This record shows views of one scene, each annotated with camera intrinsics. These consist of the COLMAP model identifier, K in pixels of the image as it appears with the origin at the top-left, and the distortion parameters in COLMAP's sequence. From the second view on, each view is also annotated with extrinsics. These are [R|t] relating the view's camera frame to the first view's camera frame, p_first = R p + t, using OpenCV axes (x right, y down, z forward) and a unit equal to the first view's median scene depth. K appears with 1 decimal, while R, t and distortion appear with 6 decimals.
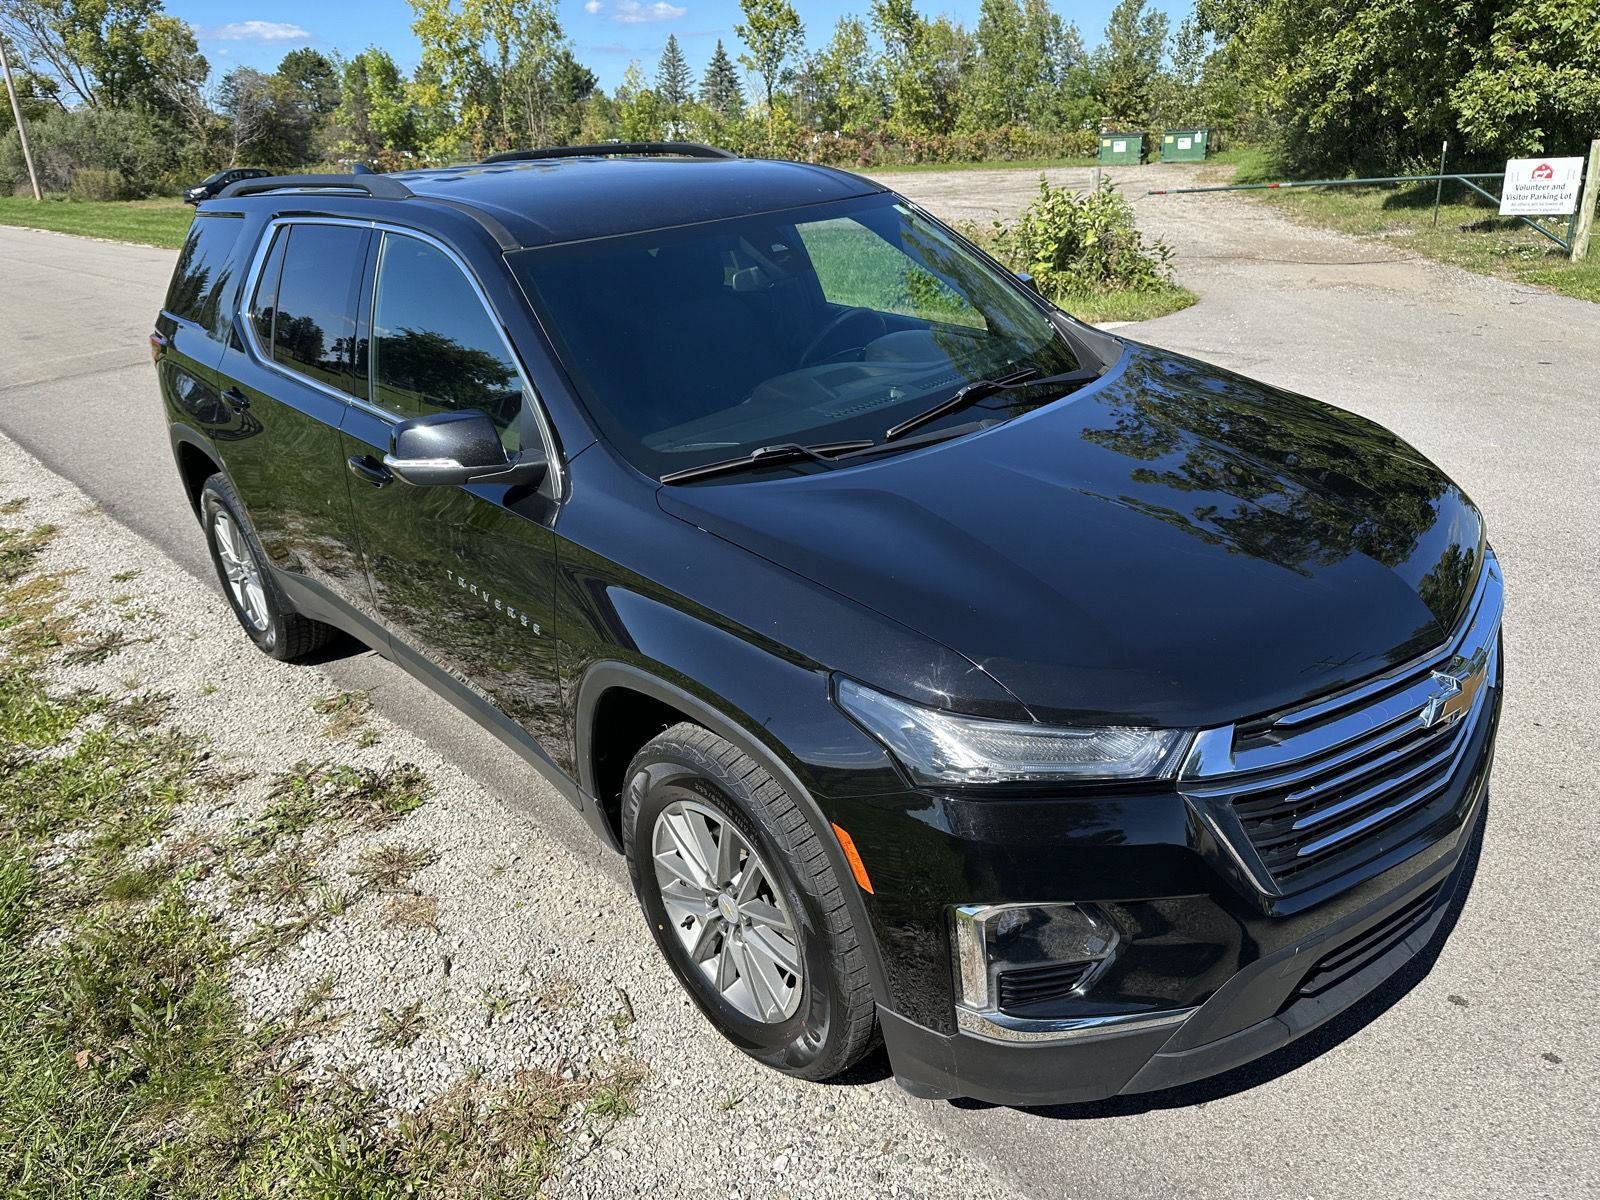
lens RADIAL K [[1107.1, 0, 800.0], [0, 1107.1, 600.0], [0, 0, 1]] dist [-0.005059, -0.000858]
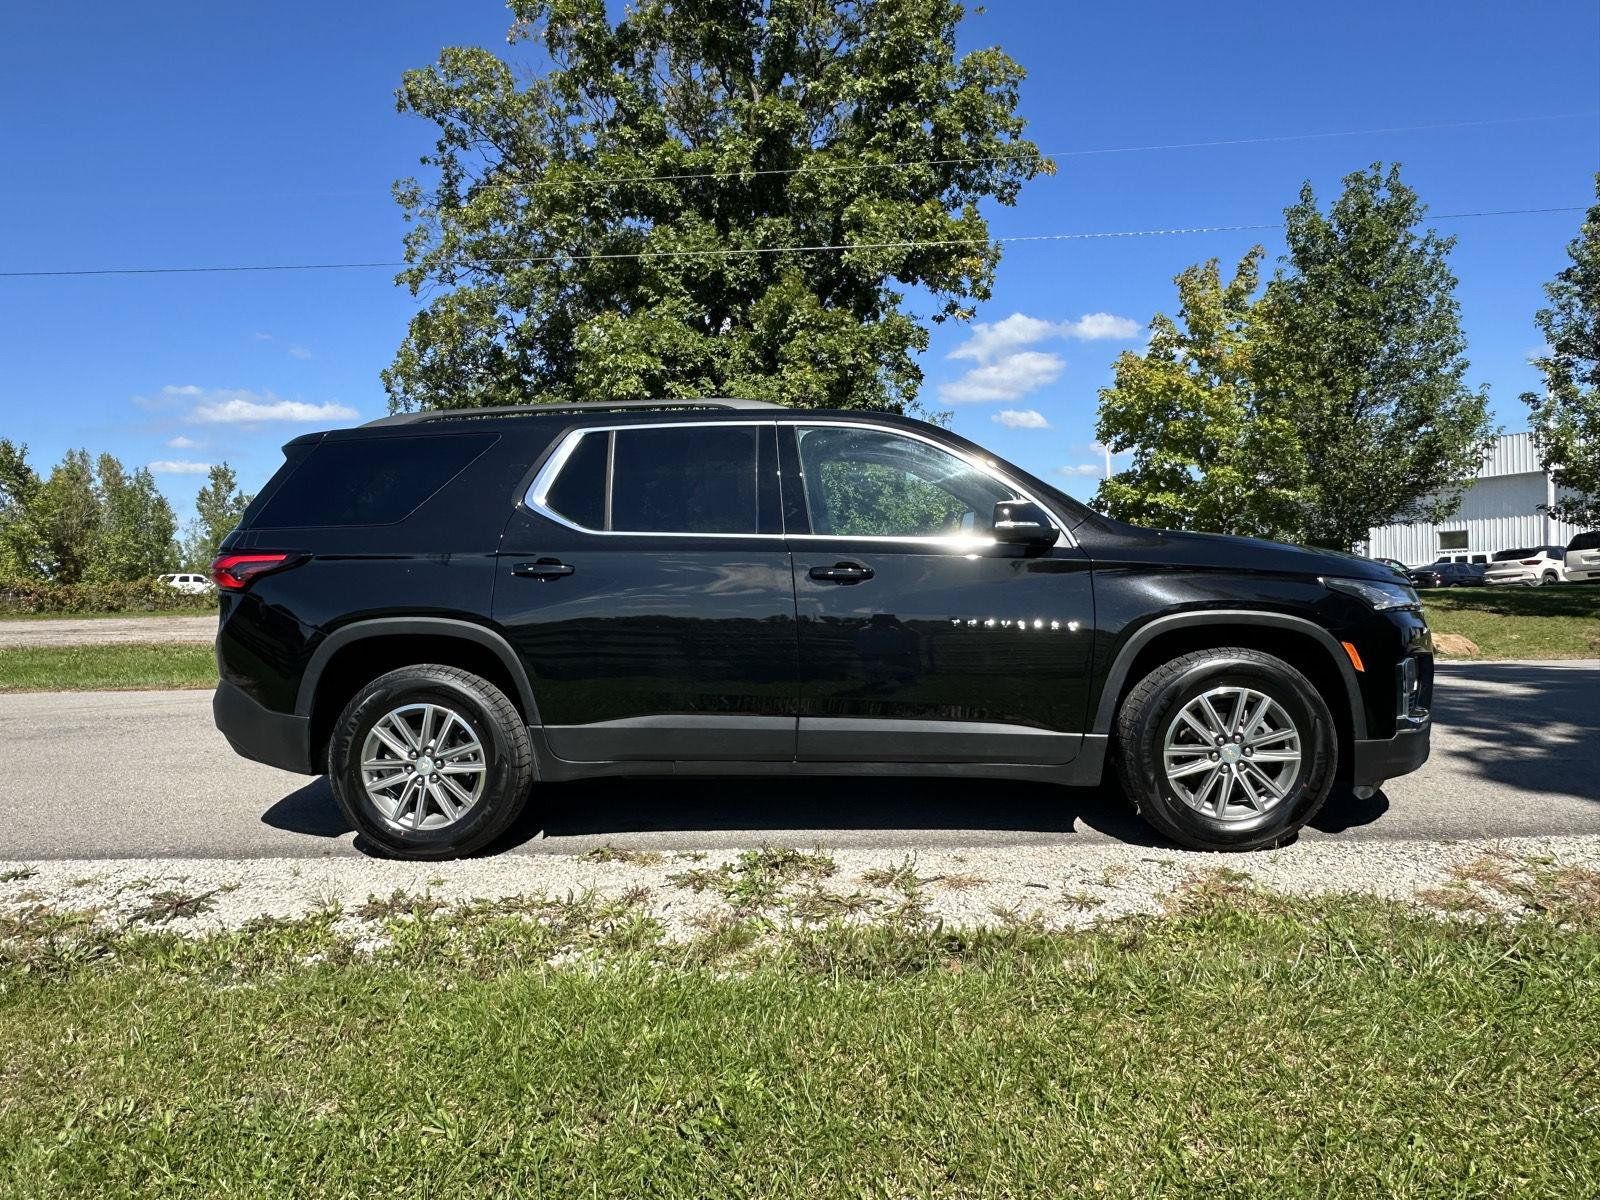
lens RADIAL K [[1082.1, 0, 776.5], [0, 1082.1, 605.9], [0, 0, 1]] dist [0.009905, 0.000690]
pose [[0.730426, 0.013671, 0.682855, -0.174619], [0.252637, 0.923478, -0.288726, 0.037594], [-0.634549, 0.383408, 0.671079, 0.021462]]
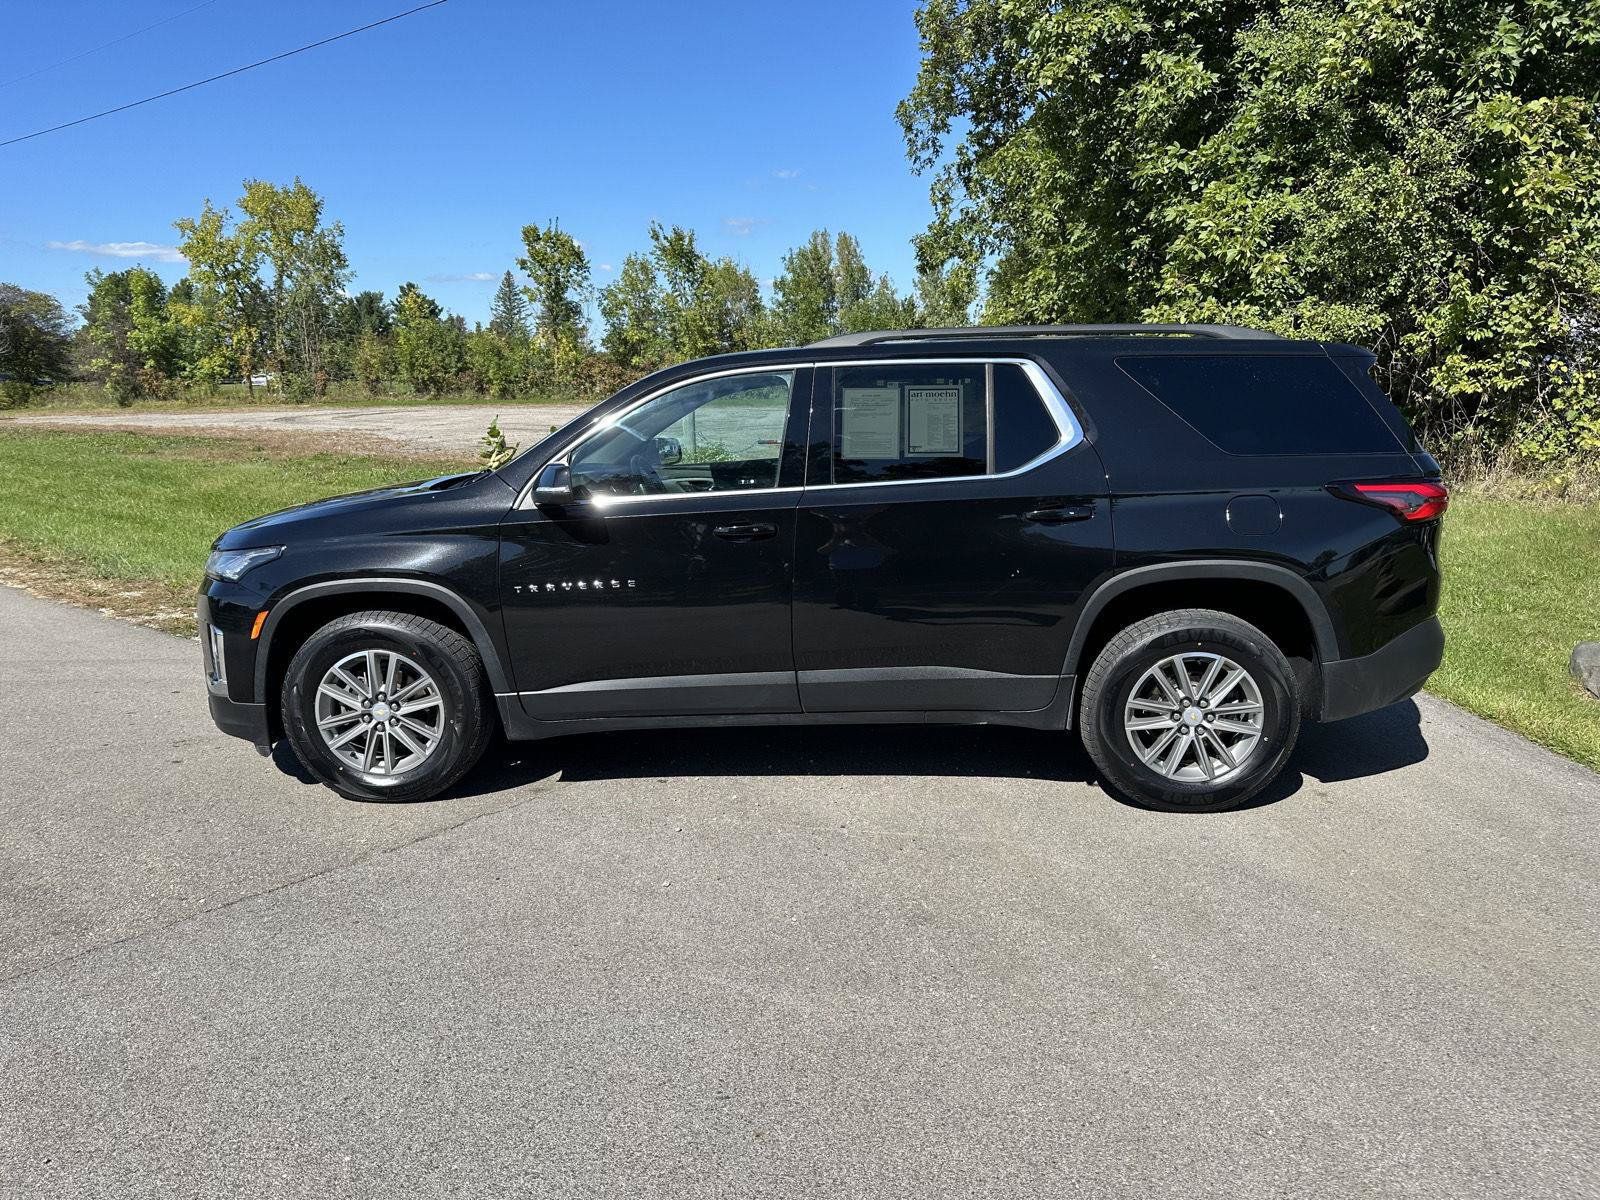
lens RADIAL K [[1120.0, 0, 793.9], [0, 1120.0, 614.7], [0, 0, 1]] dist [0.028966, -0.043672]
pose [[0.992231, -0.003724, 0.124352, 0.170344], [0.026214, 0.983370, -0.179713, -0.073751], [-0.121615, 0.181576, 0.975828, 0.172983]]
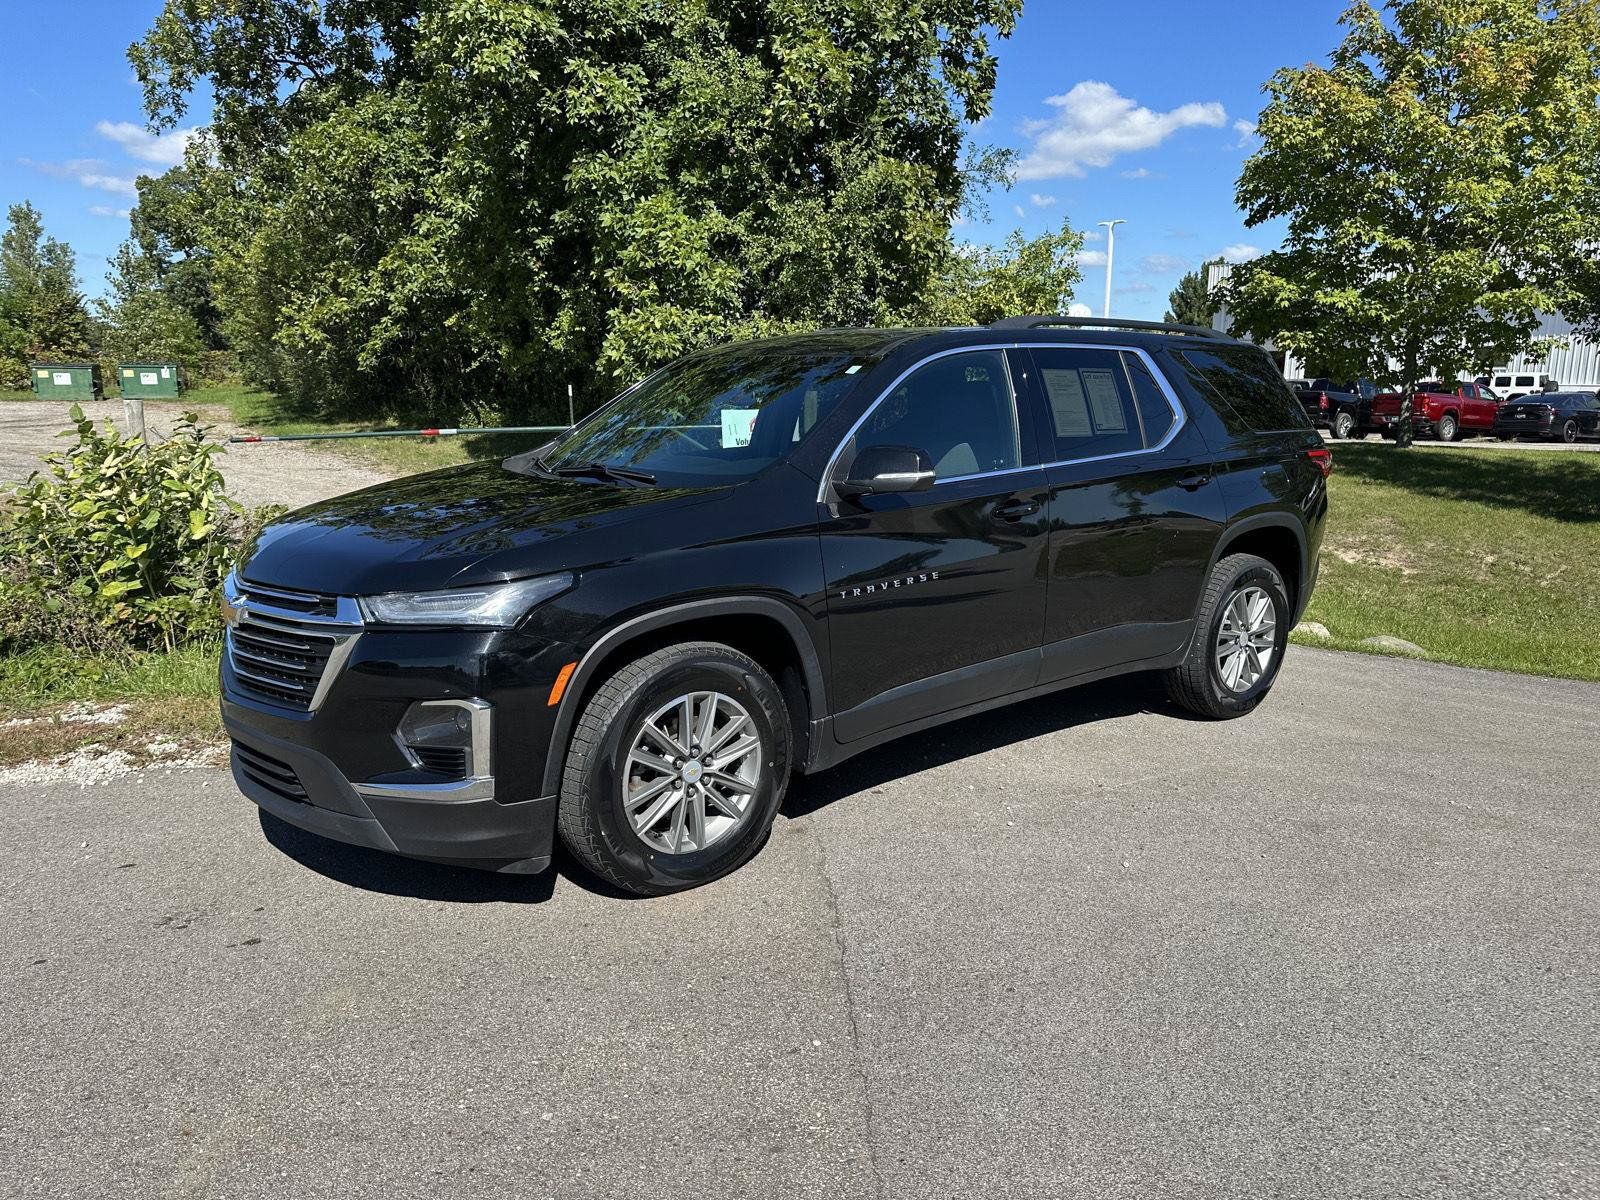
lens RADIAL K [[1120.0, 0, 793.9], [0, 1120.0, 614.7], [0, 0, 1]] dist [0.028966, -0.043672]
pose [[0.660359, -0.107290, 0.743246, 0.027149], [0.248314, 0.965263, -0.081283, -0.098031], [-0.708708, 0.238234, 0.664062, 0.258432]]
